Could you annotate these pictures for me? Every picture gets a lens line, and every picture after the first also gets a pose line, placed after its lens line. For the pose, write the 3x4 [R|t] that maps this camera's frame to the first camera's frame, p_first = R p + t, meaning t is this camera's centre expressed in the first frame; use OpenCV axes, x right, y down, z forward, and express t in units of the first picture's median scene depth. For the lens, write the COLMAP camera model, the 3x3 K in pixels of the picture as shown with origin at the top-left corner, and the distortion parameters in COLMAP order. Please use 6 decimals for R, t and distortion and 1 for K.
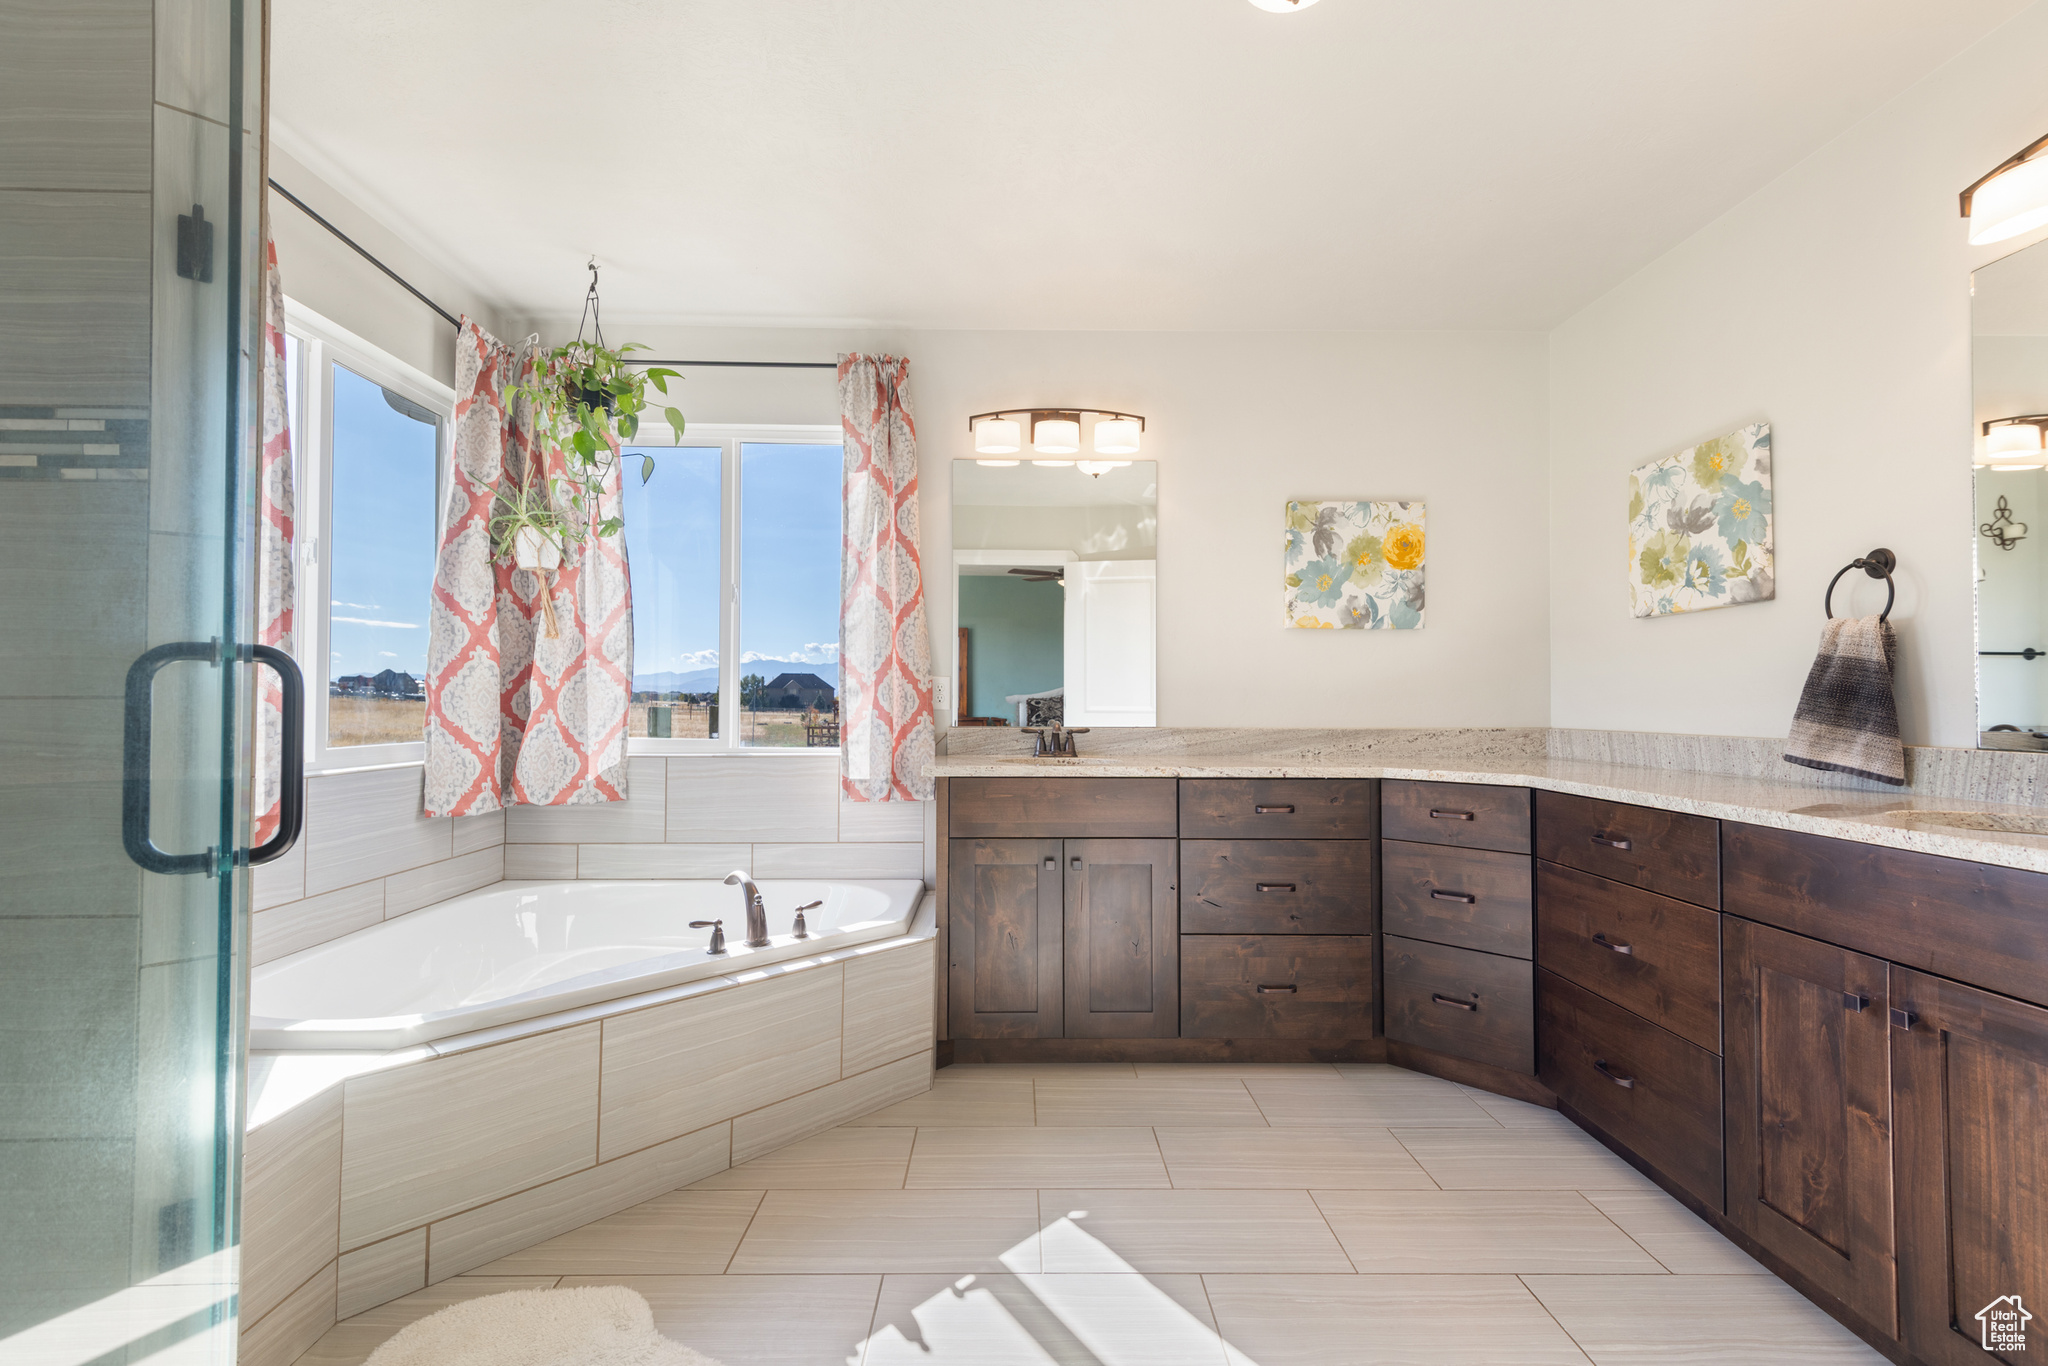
lens RADIAL K [[915.5, 0, 1021.7], [0, 915.5, 680.6], [0, 0, 1]] dist [0.024903, -0.008752]
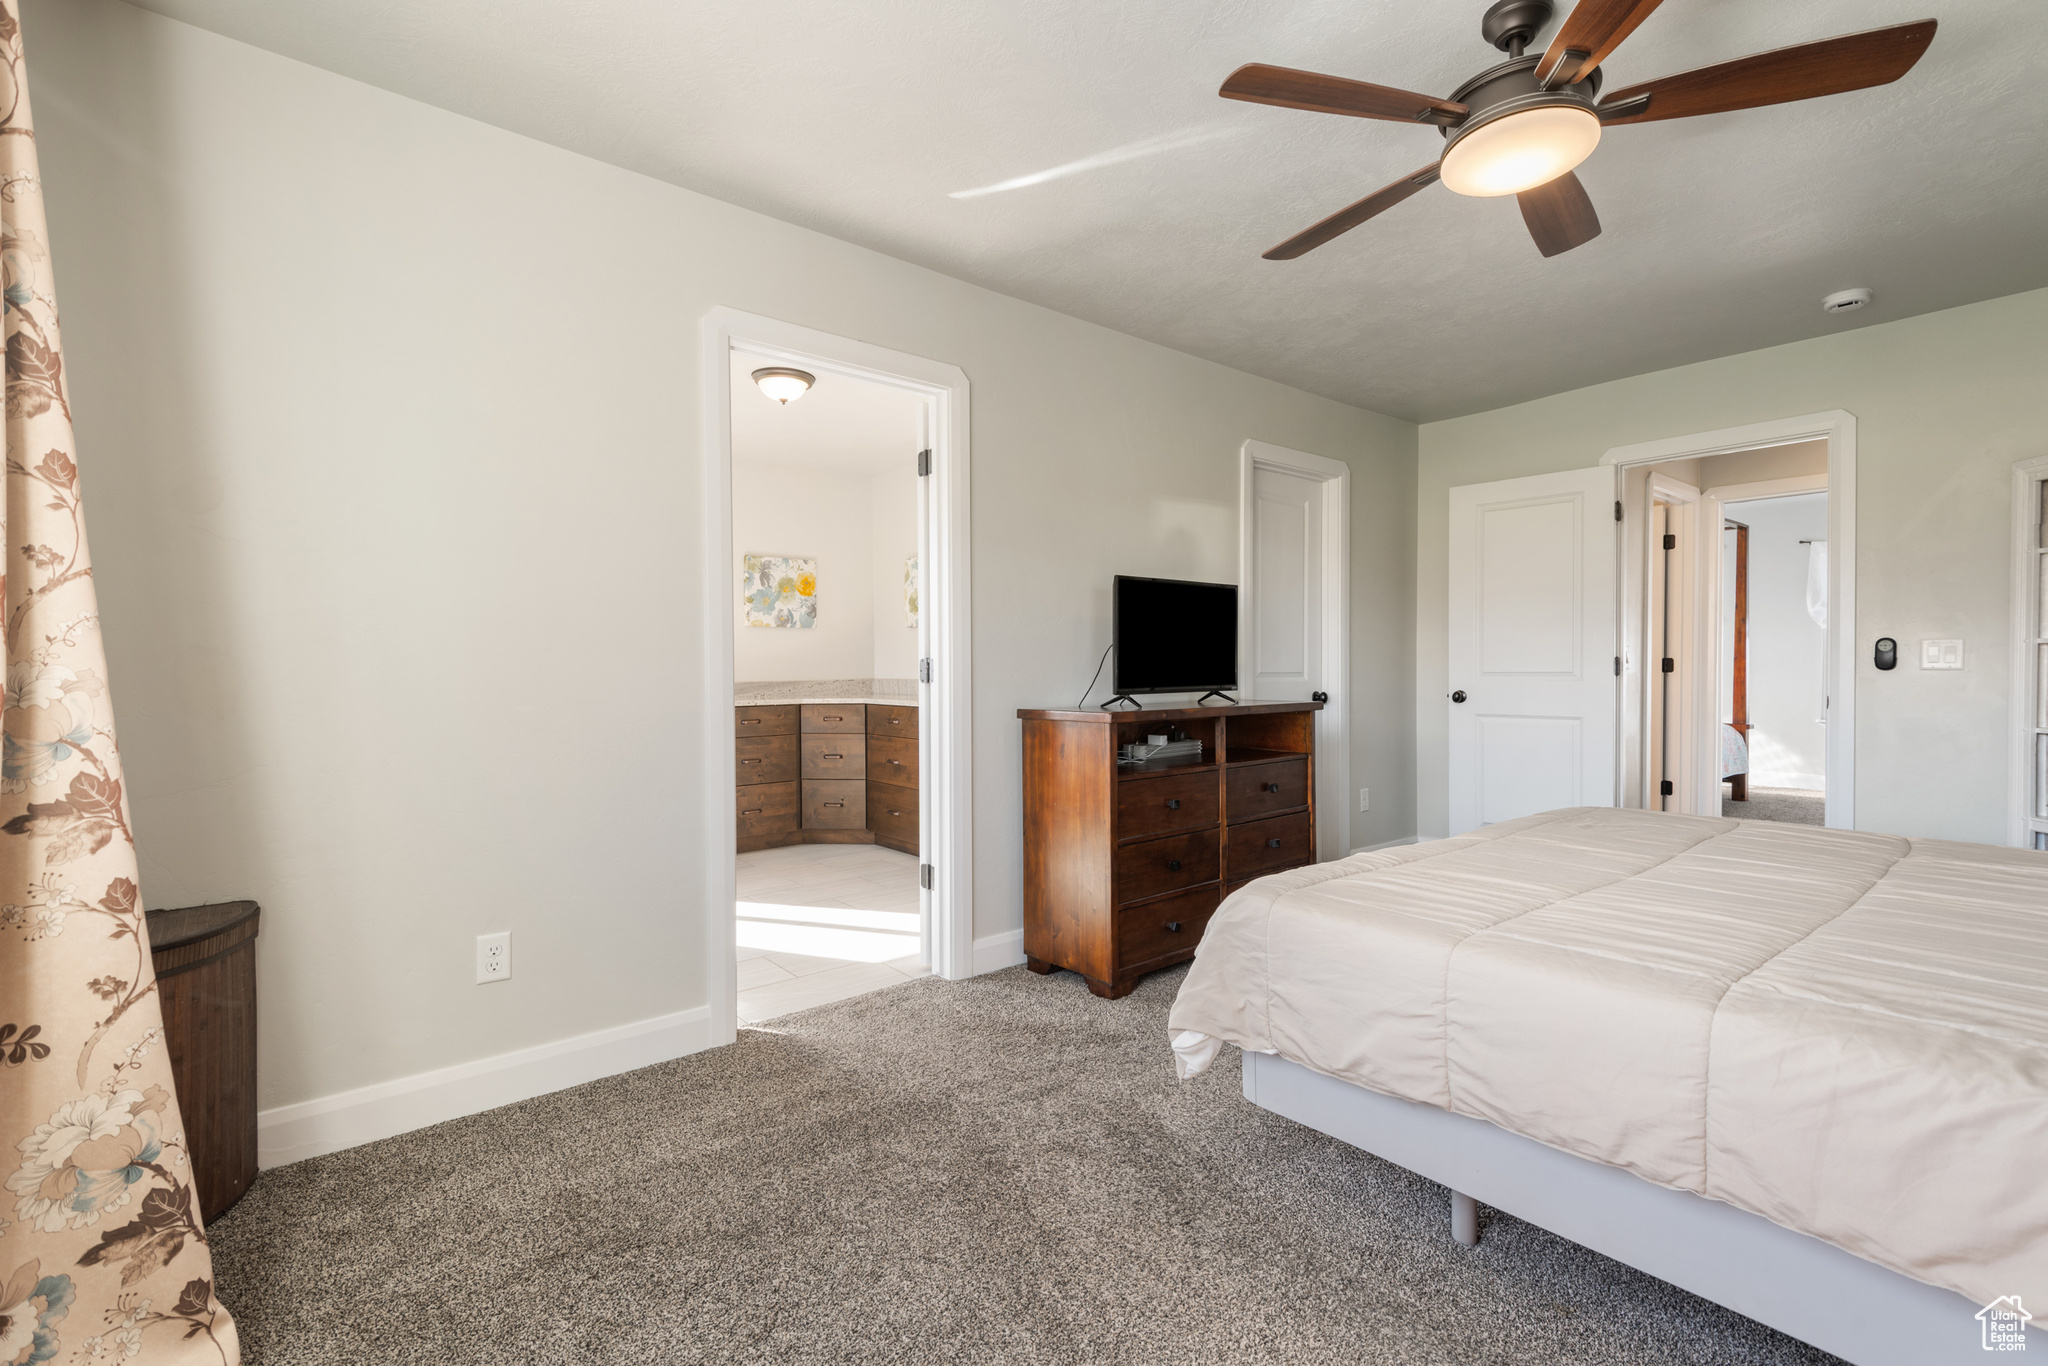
lens RADIAL K [[915.5, 0, 1019.5], [0, 915.5, 684.6], [0, 0, 1]] dist [0.024903, -0.008752]
pose [[0.783967, -0.021968, 0.620414, -0.487803], [-0.006627, 0.999021, 0.043748, -0.029261], [-0.620767, -0.038408, 0.783054, -0.889806]]
